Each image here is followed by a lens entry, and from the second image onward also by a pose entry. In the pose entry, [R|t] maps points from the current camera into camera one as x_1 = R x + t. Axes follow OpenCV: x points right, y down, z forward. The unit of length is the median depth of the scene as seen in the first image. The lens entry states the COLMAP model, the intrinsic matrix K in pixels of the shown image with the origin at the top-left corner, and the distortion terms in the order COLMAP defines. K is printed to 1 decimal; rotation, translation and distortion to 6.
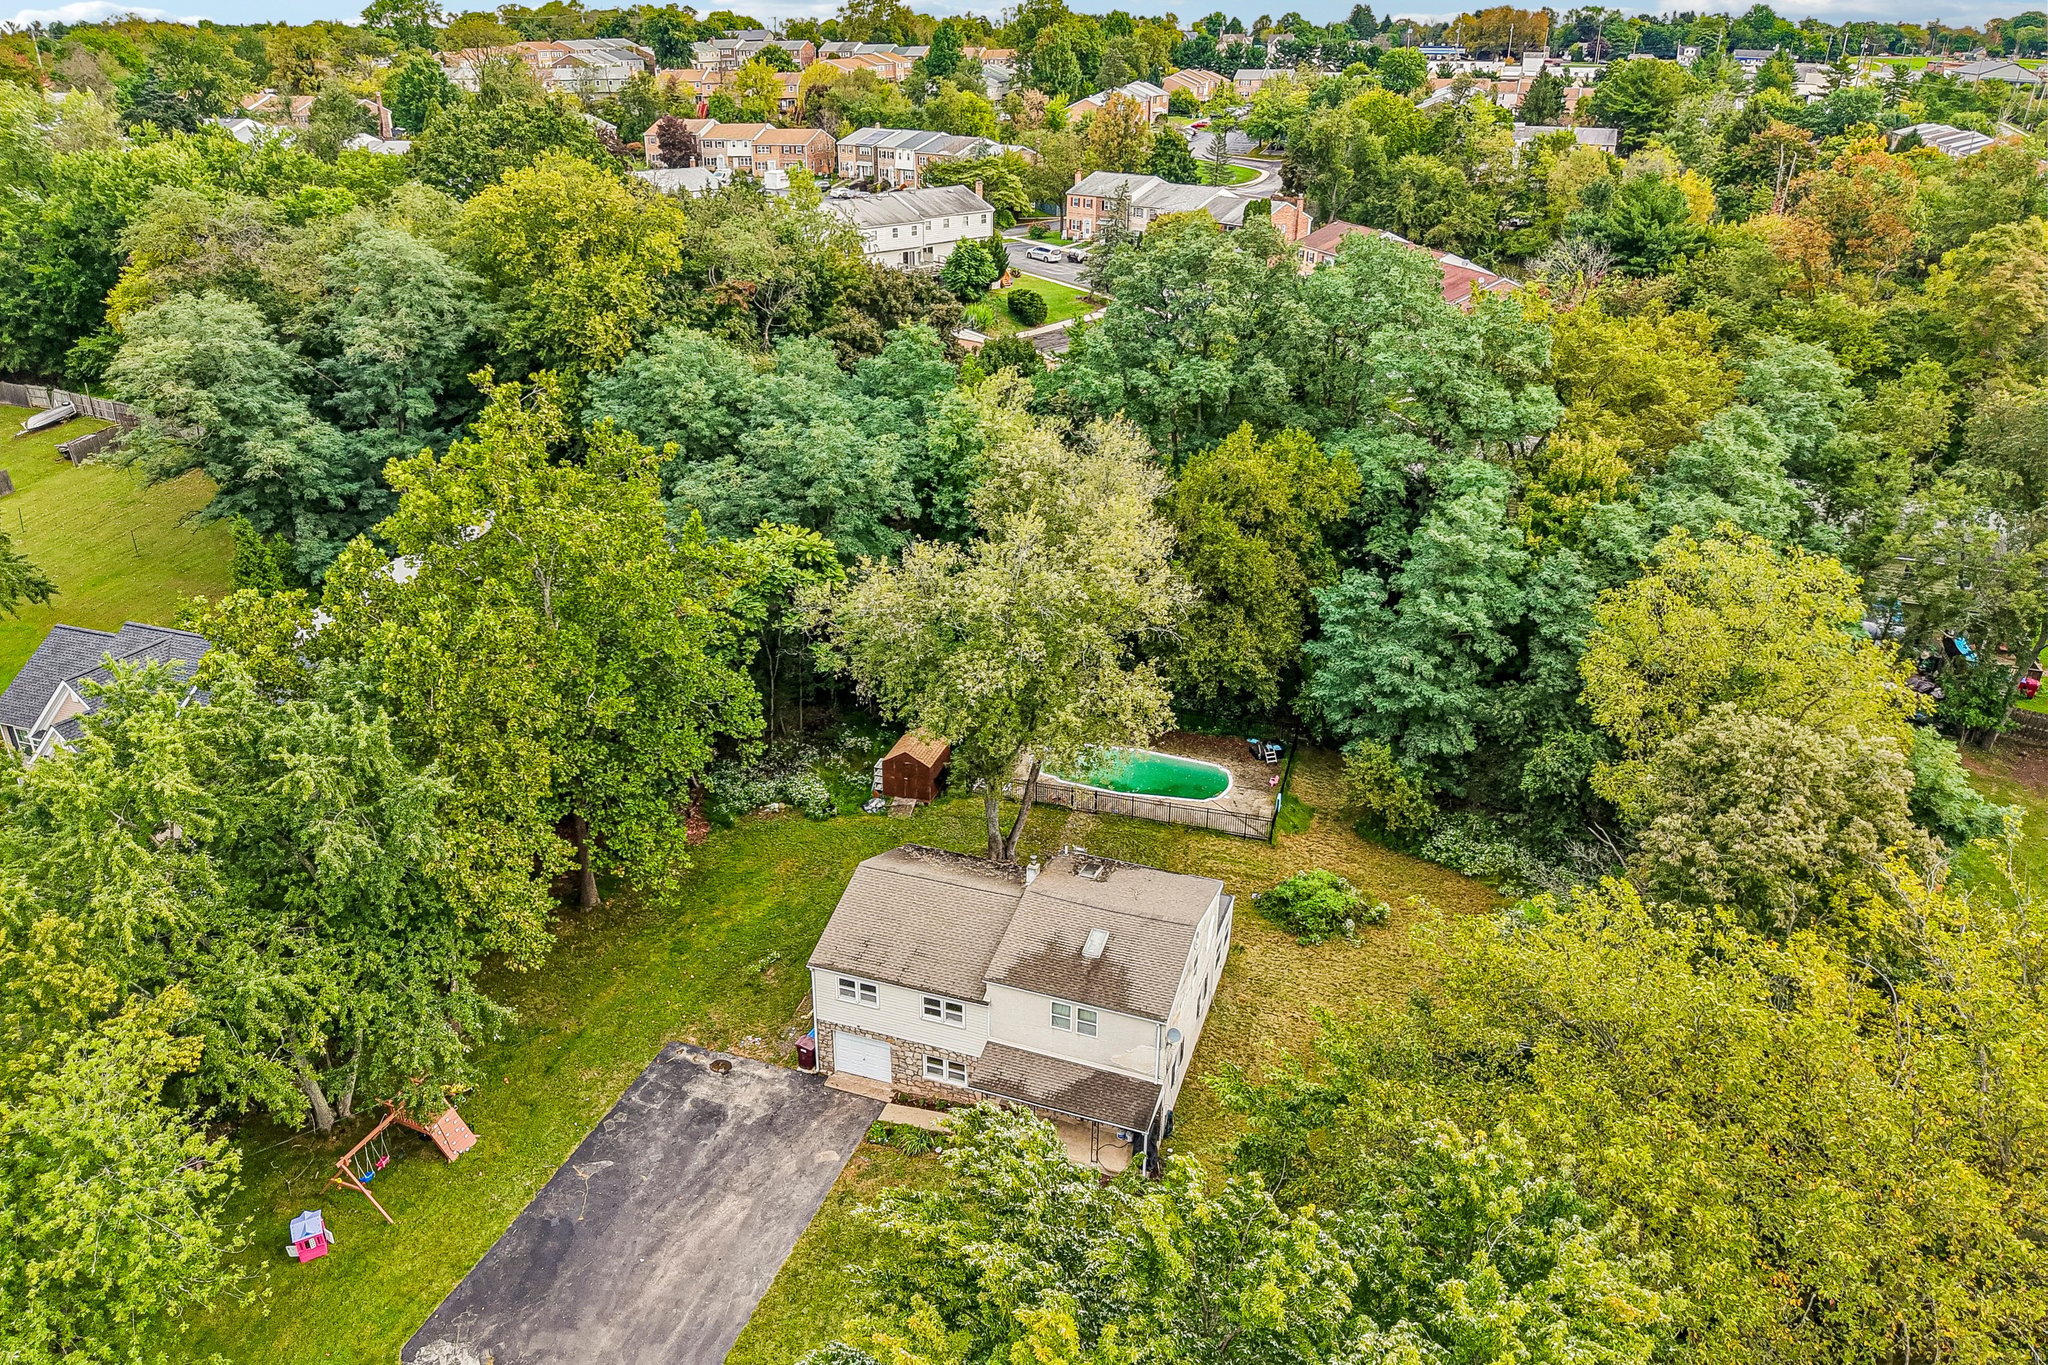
lens RADIAL K [[1444.5, 0, 1023.7], [0, 1444.5, 613.2], [0, 0, 1]] dist [0.042594, -0.048326]
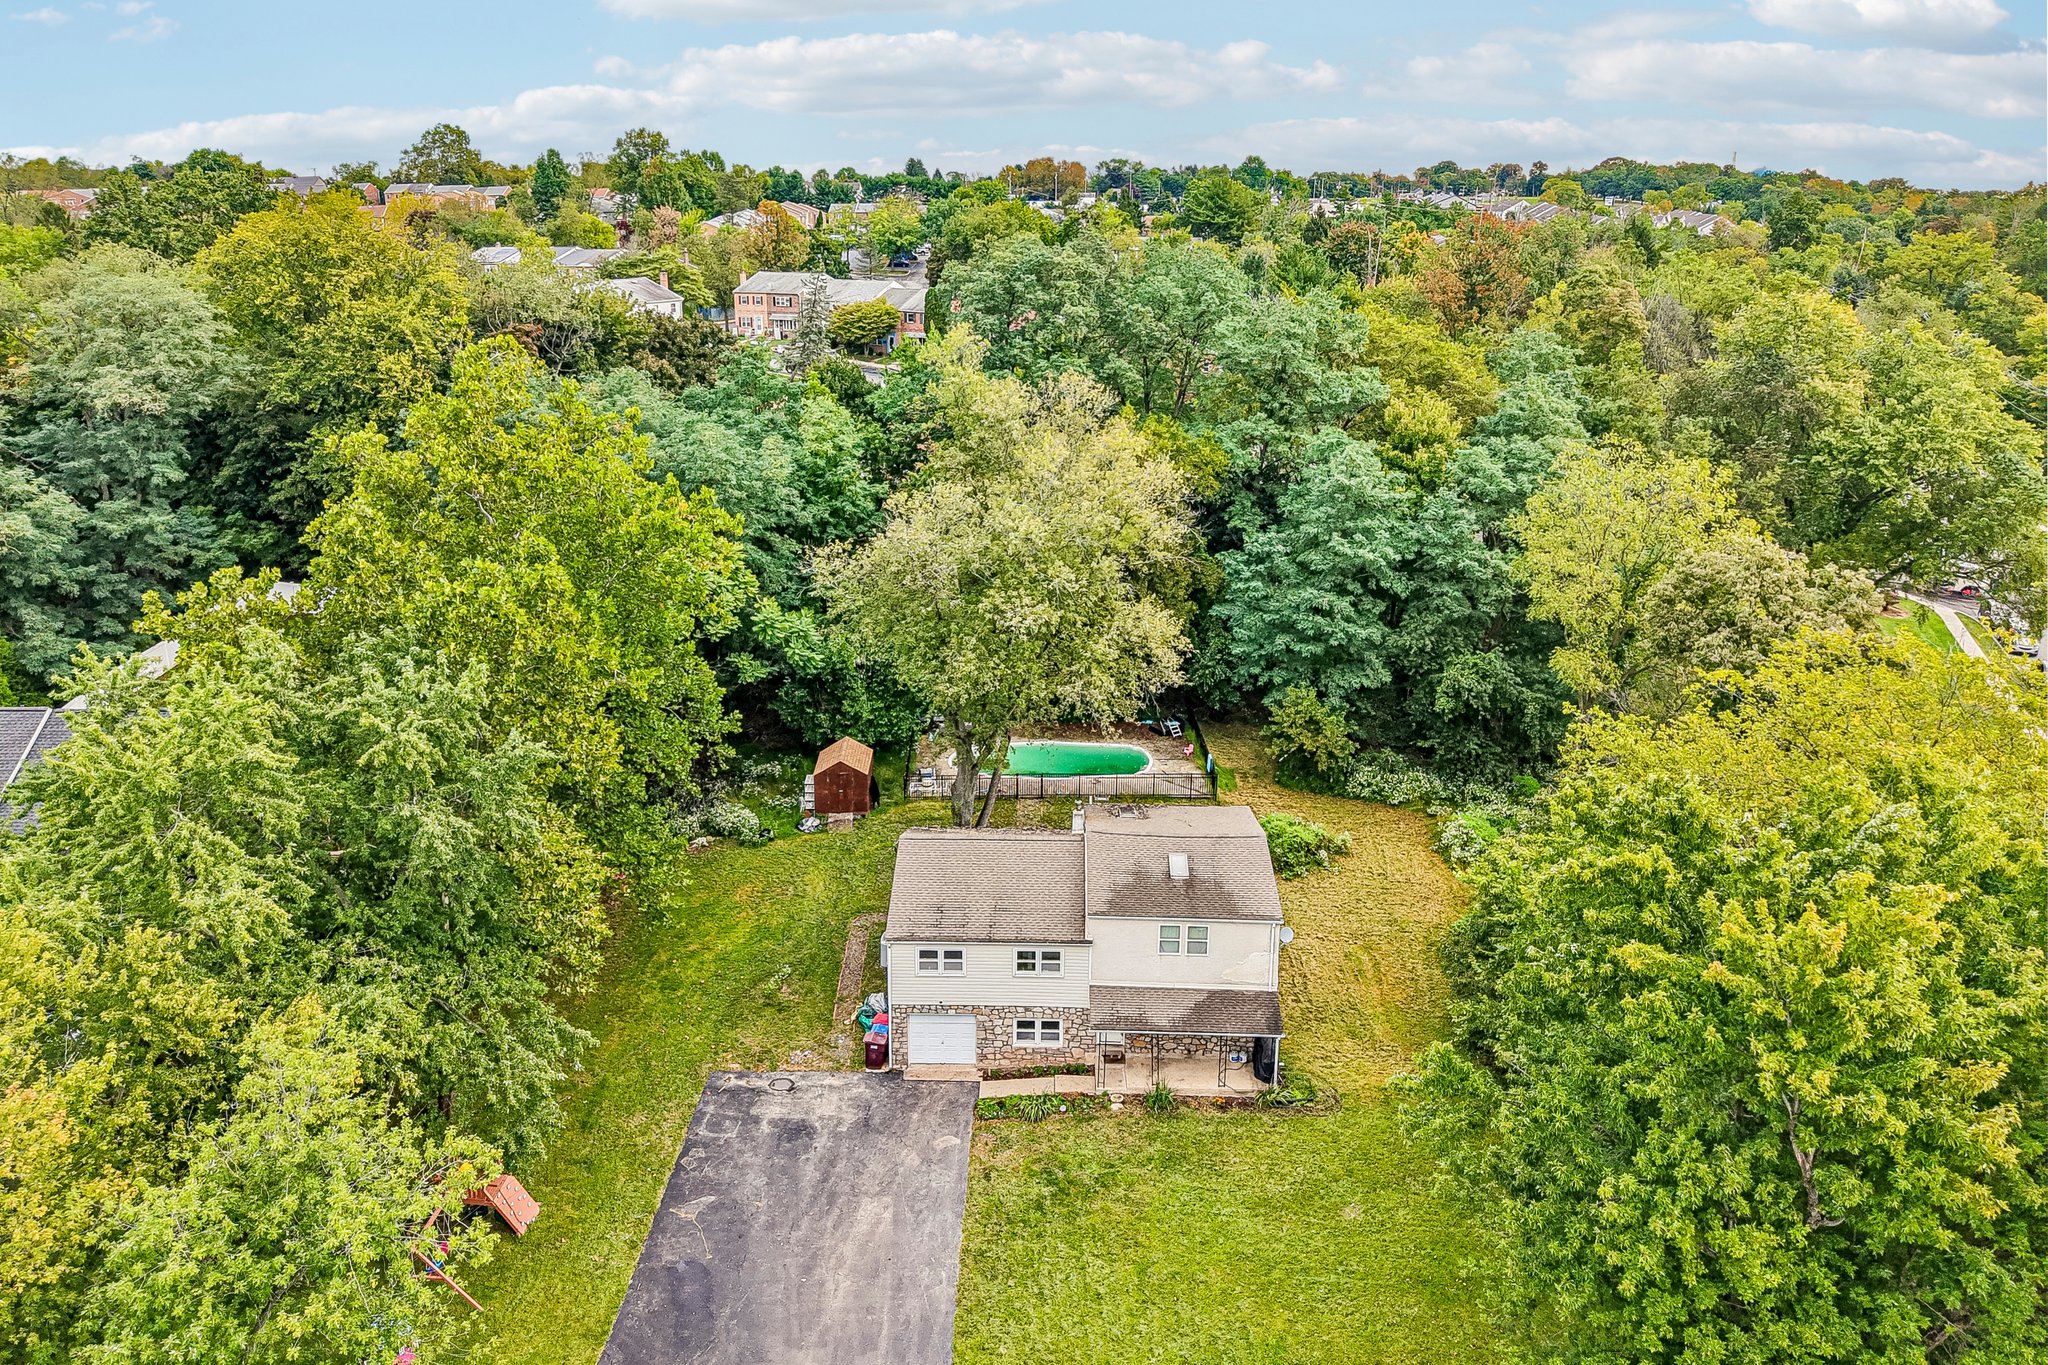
lens RADIAL K [[1437.7, 0, 1032.2], [0, 1437.7, 506.3], [0, 0, 1]] dist [0.116937, -0.201234]
pose [[0.948788, -0.066044, 0.308933, -0.319052], [0.117653, 0.981426, -0.151525, 0.116504], [-0.293188, 0.180112, 0.938936, 0.040815]]
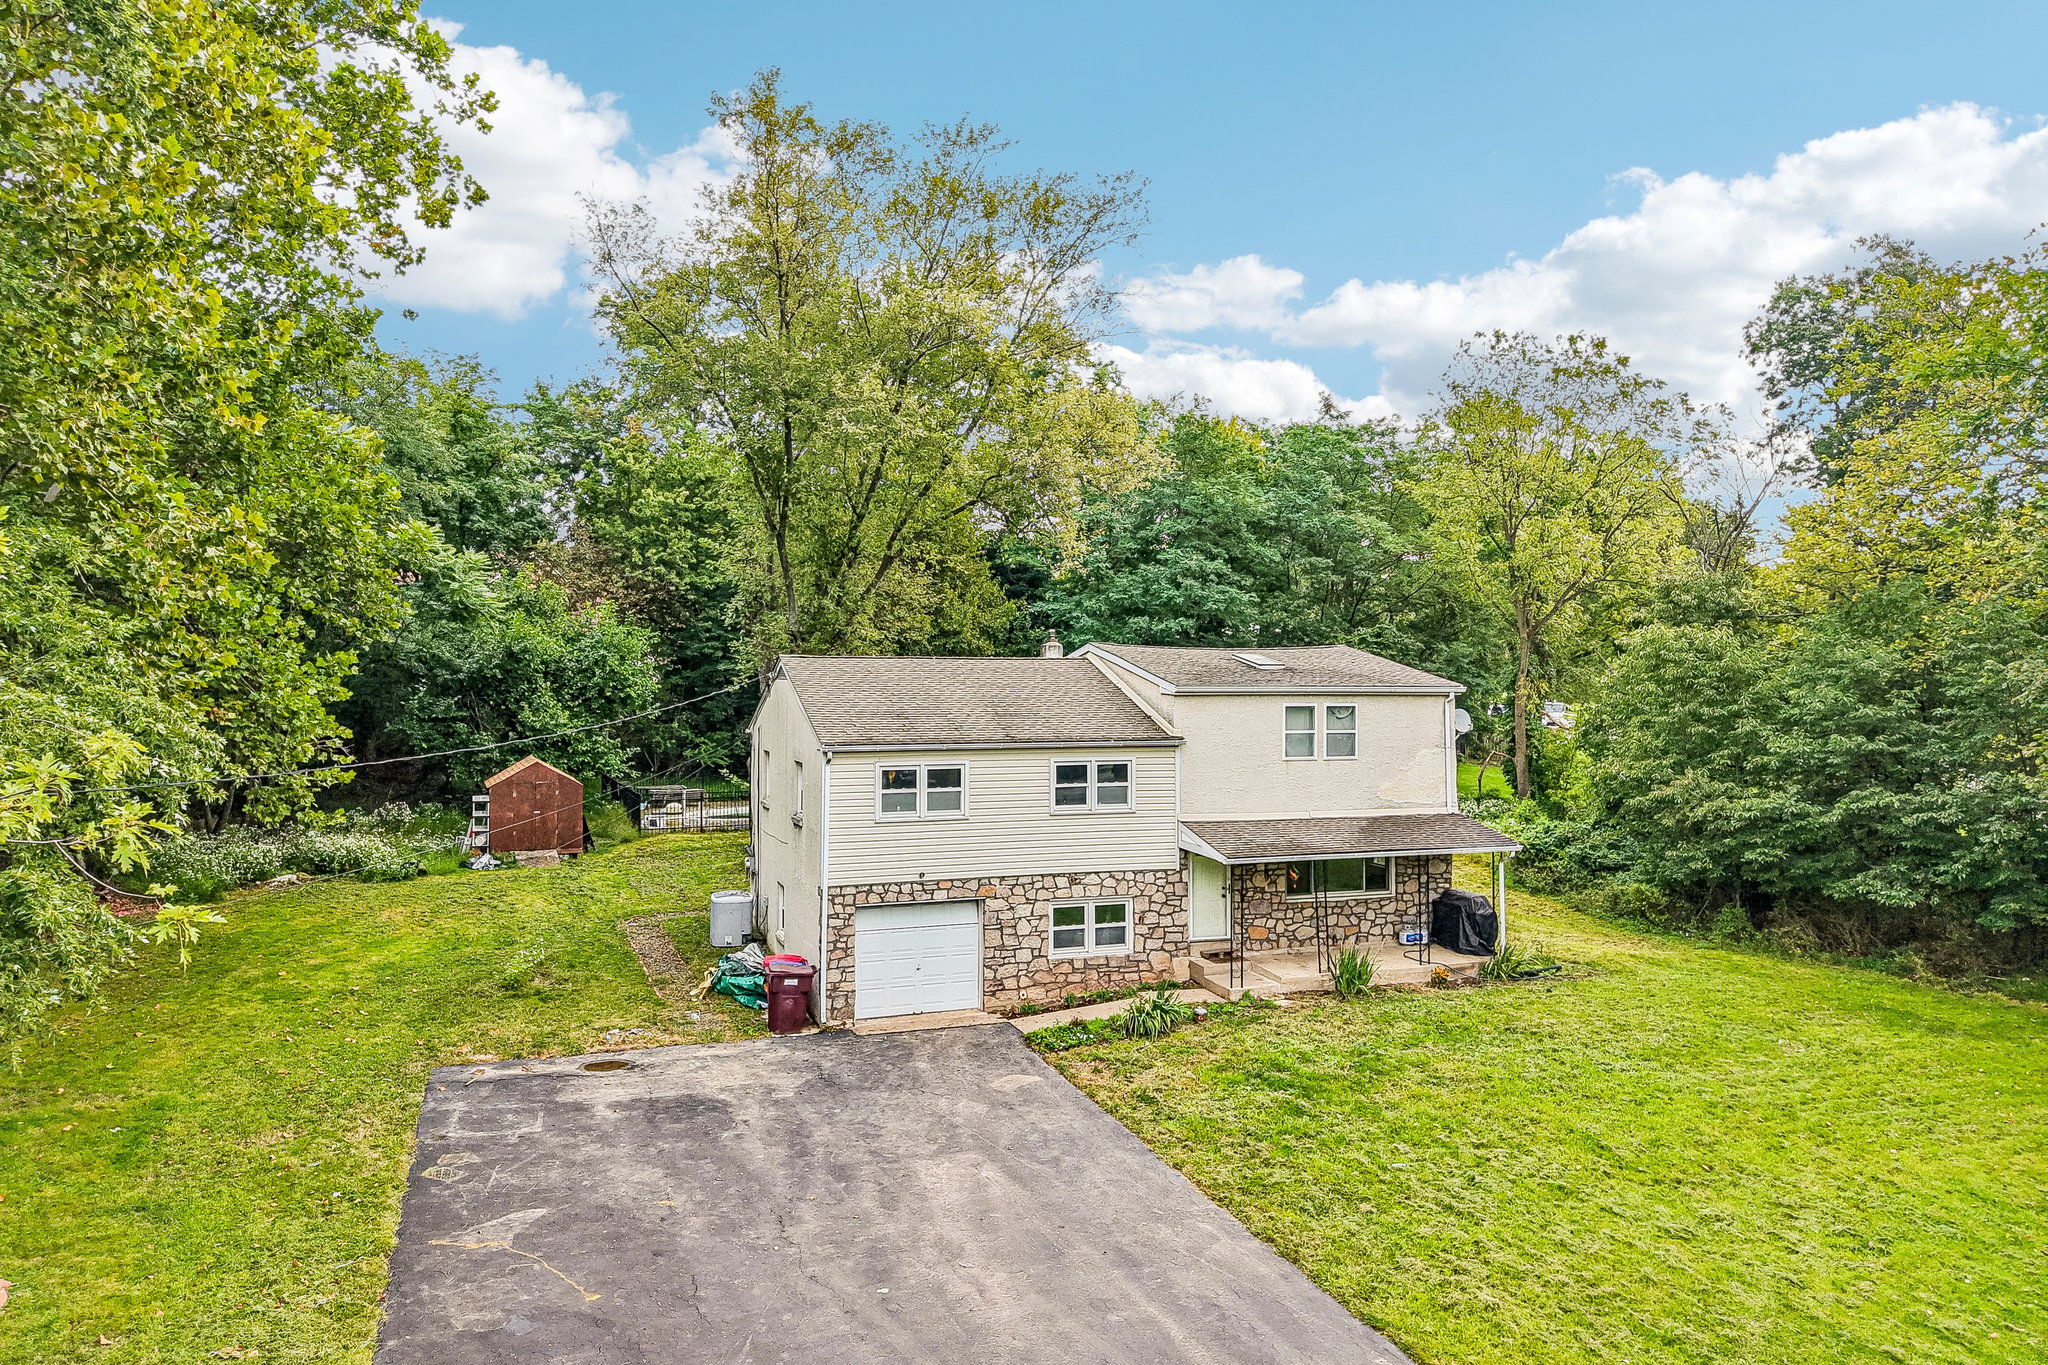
lens RADIAL K [[1392.6, 0, 1040.0], [0, 1392.6, 625.1], [0, 0, 1]] dist [0.035338, -0.033833]
pose [[0.768297, 0.012508, 0.639972, -0.373751], [0.245553, 0.917555, -0.312724, 0.354572], [-0.591121, 0.397411, 0.701883, 0.599706]]
